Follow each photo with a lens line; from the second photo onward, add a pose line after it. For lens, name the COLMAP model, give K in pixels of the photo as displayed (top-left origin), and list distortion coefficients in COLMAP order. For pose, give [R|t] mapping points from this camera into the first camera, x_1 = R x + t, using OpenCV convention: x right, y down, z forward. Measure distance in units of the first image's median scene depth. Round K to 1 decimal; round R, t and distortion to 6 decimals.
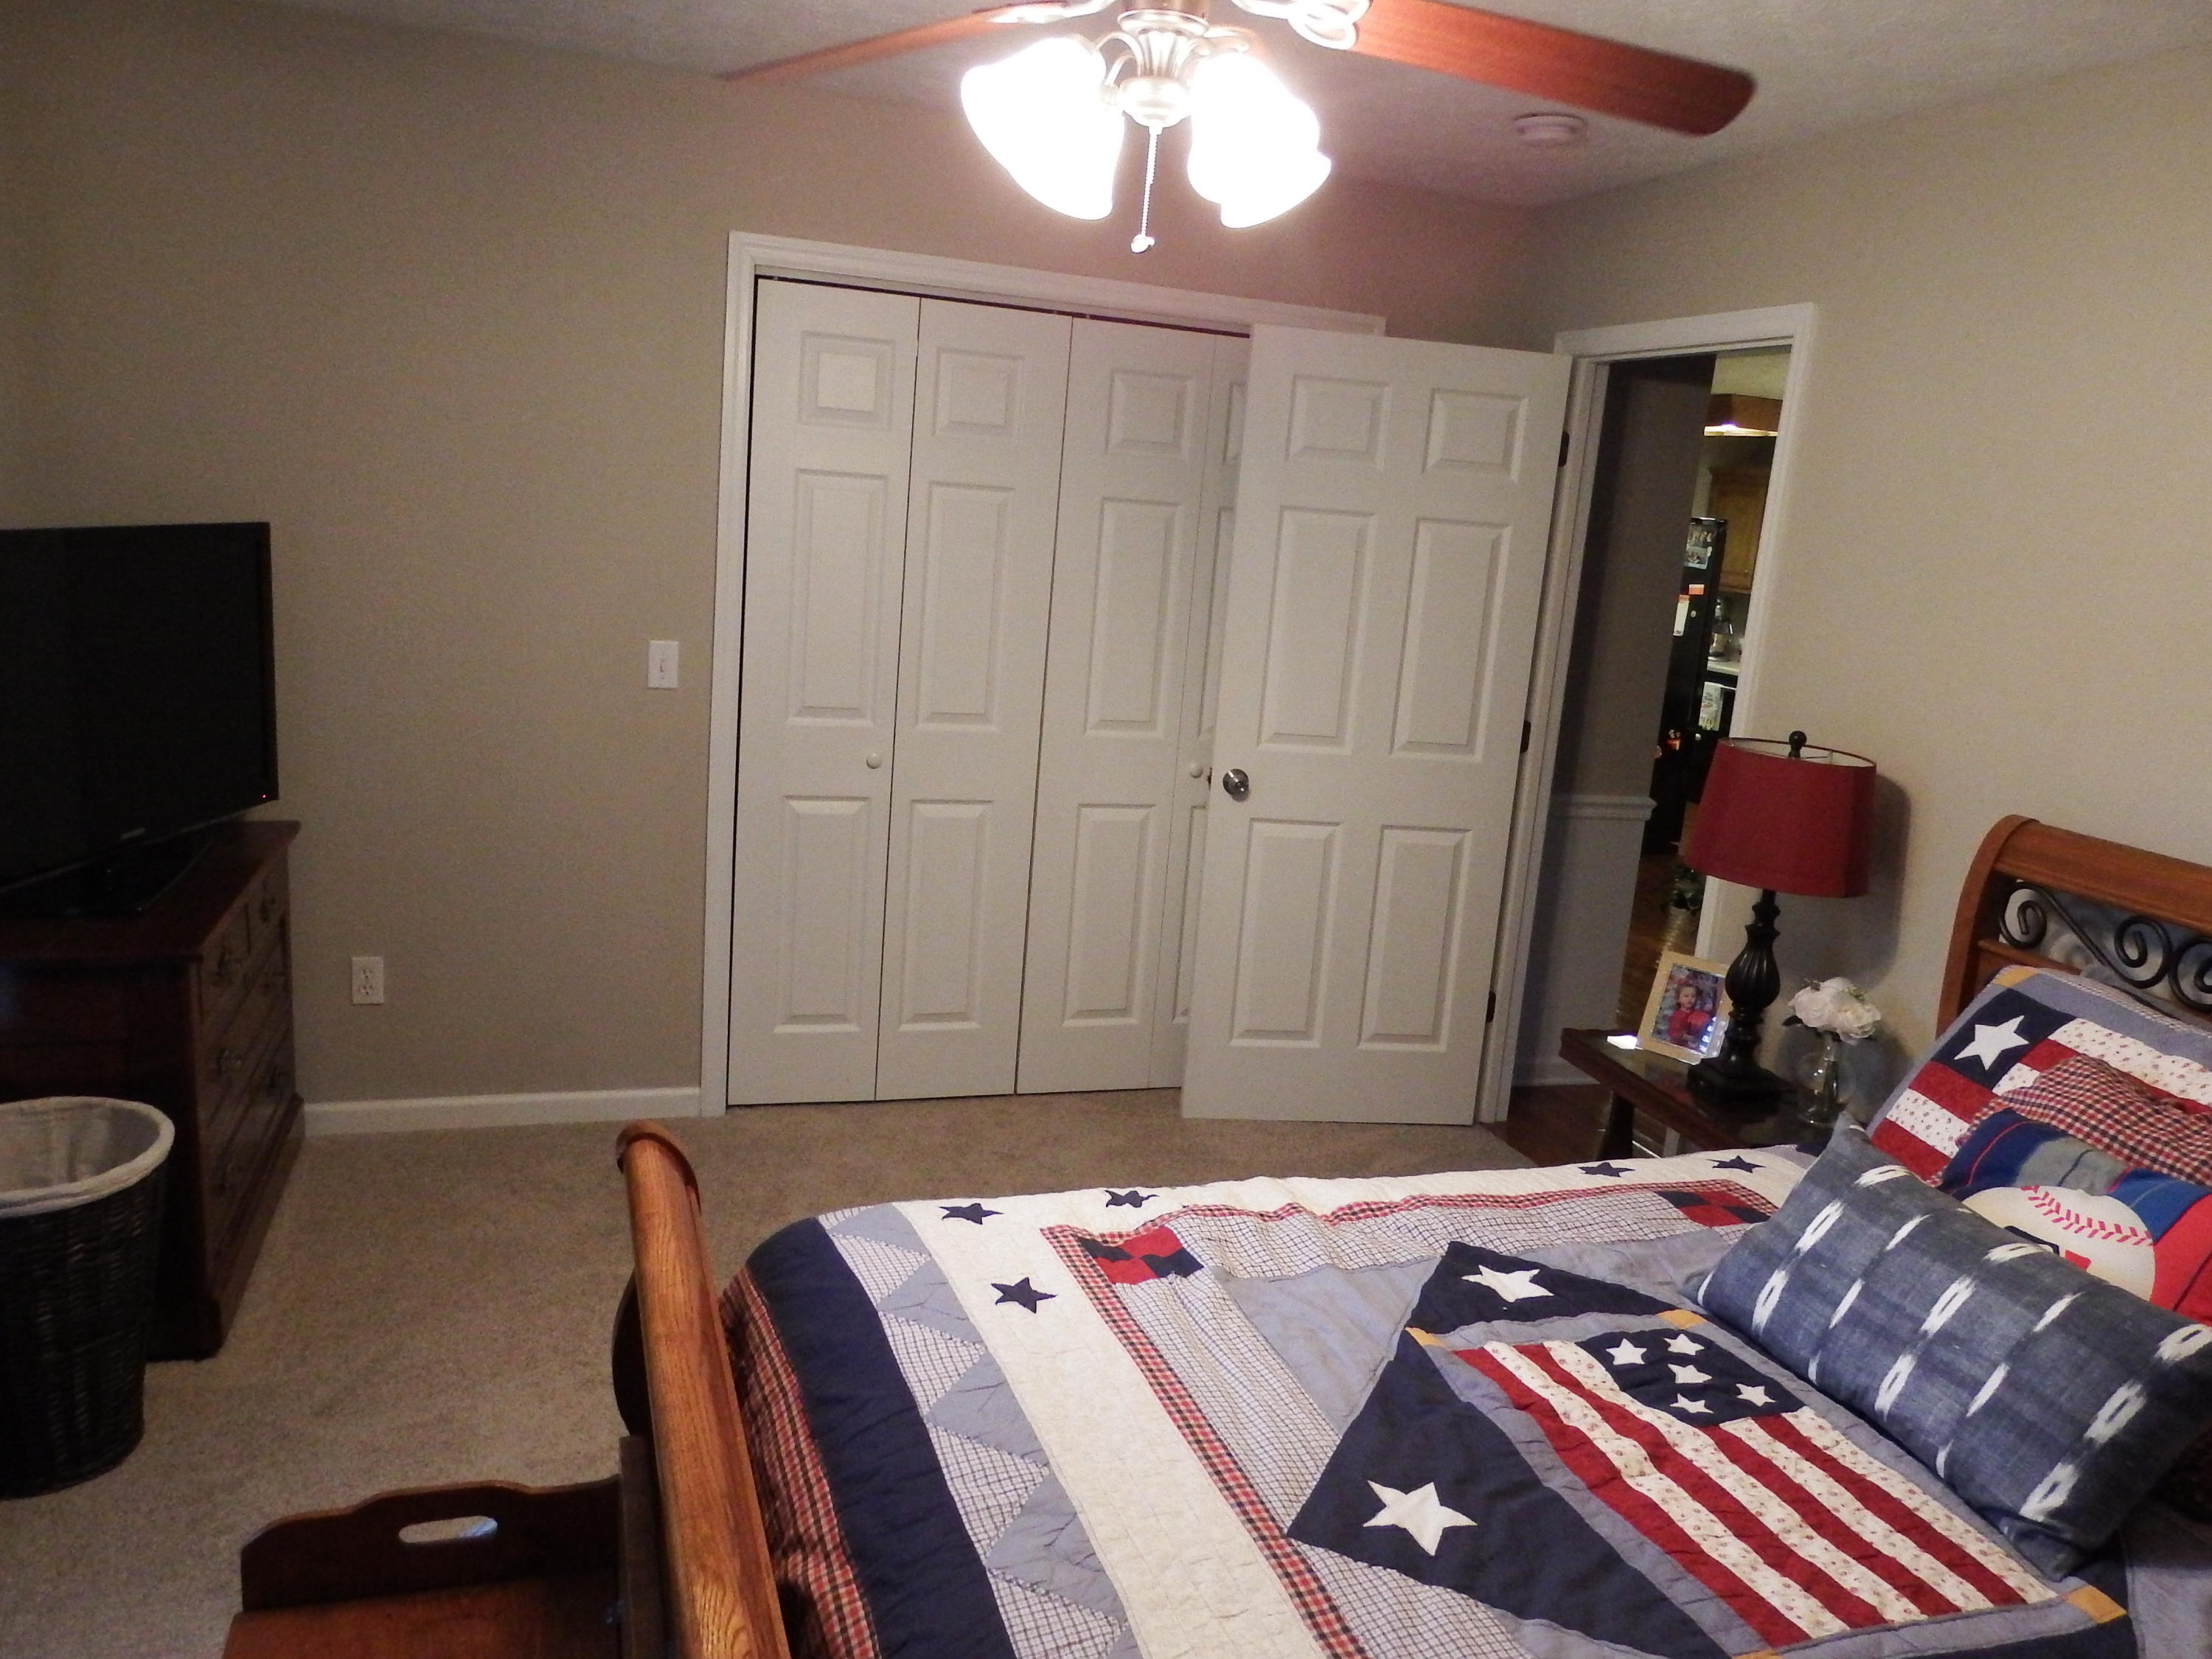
lens RADIAL K [[1707.2, 0, 1106.0], [0, 1707.2, 829.5], [0, 0, 1]] dist [0.041724, -0.033059]
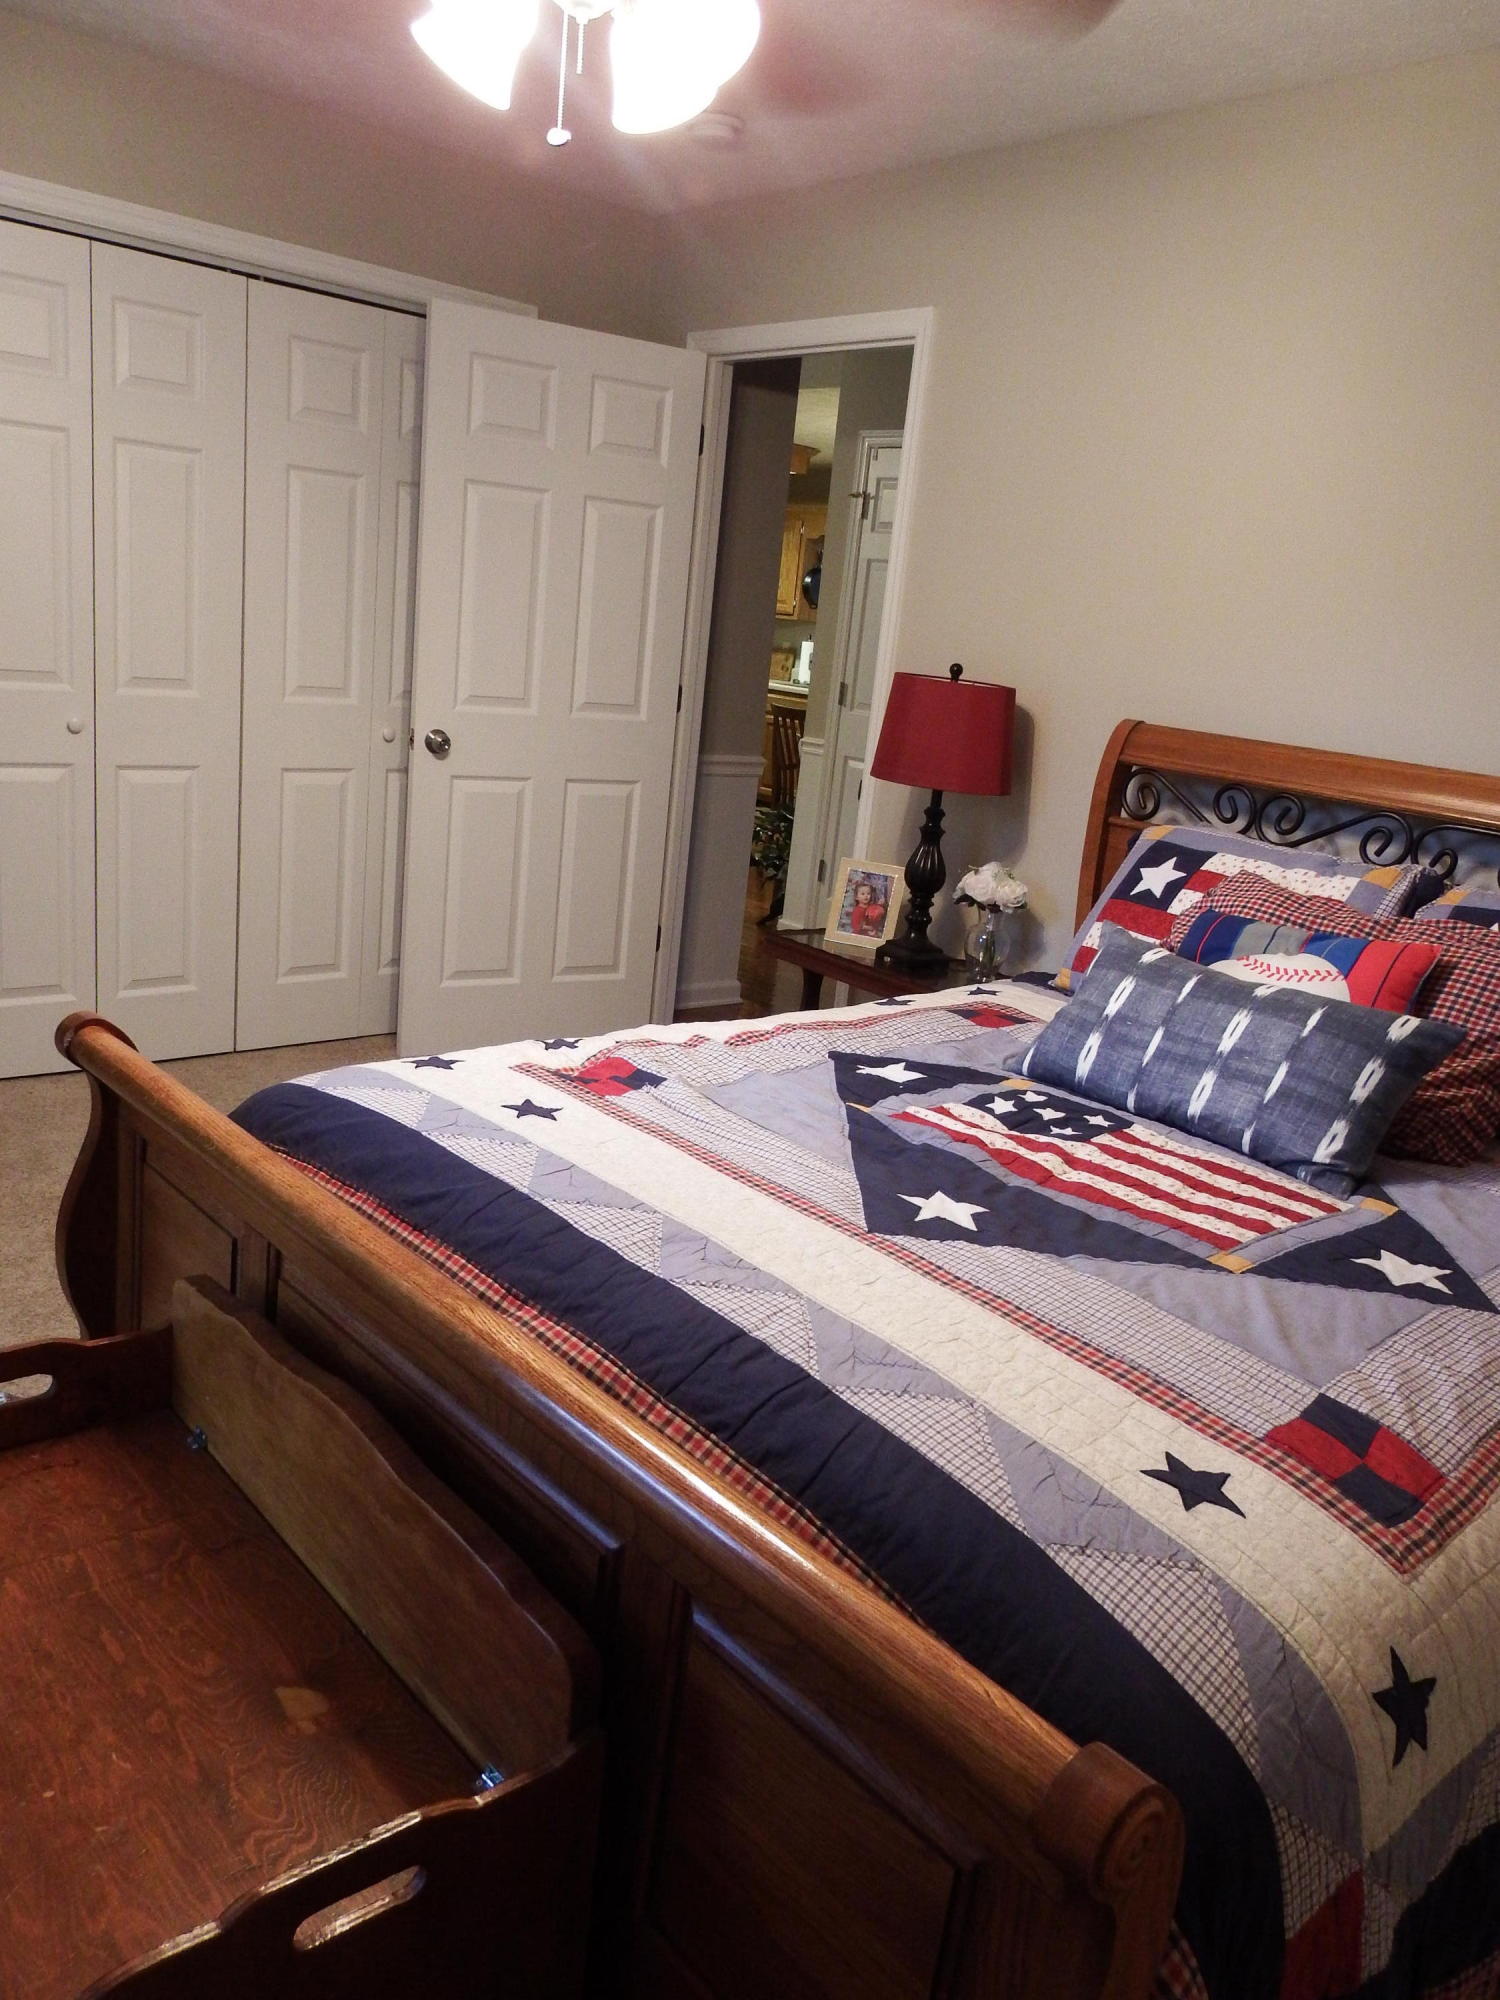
lens RADIAL K [[1543.6, 0, 713.0], [0, 1543.6, 998.1], [0, 0, 1]] dist [0.041724, -0.033059]
pose [[0.932319, -0.081425, 0.352350, -0.278337], [0.048458, 0.993664, 0.101406, 0.099551], [-0.358374, -0.077469, 0.930358, 0.029642]]
